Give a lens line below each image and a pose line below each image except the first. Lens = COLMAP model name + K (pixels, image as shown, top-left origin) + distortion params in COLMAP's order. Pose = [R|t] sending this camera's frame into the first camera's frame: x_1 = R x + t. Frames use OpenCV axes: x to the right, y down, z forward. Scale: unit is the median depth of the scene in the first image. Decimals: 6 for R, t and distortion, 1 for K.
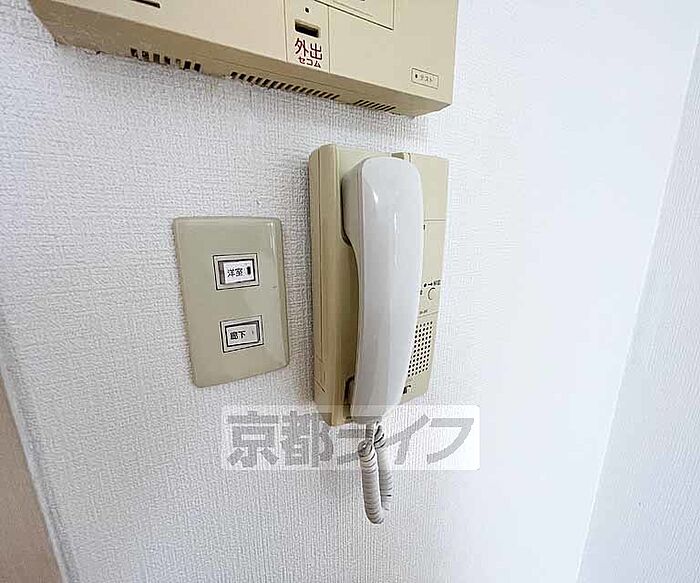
lens RADIAL K [[313.3, 0, 349.2], [0, 313.3, 292.2], [0, 0, 1]] dist [-0.004105, -0.000629]
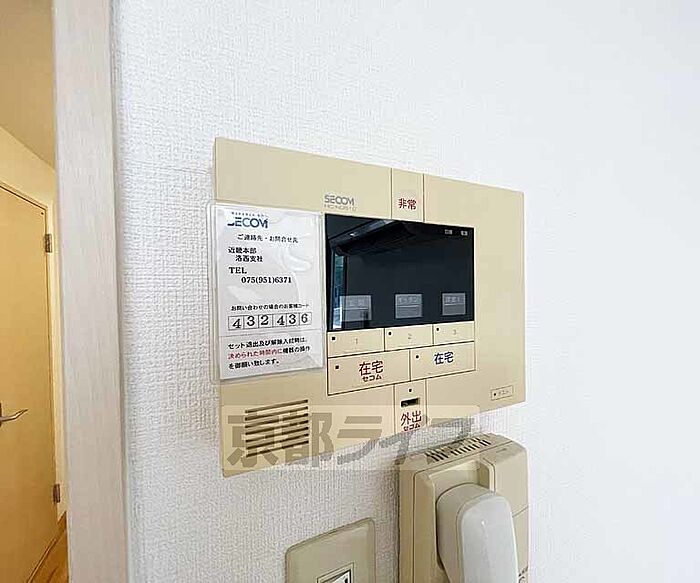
lens RADIAL K [[313.3, 0, 351.9], [0, 313.3, 291.9], [0, 0, 1]] dist [-0.004105, -0.000629]
pose [[0.995283, -0.009197, -0.096575, -0.232230], [-0.013108, 0.973616, -0.227815, -0.956536], [0.096122, 0.228006, 0.968903, -0.293998]]
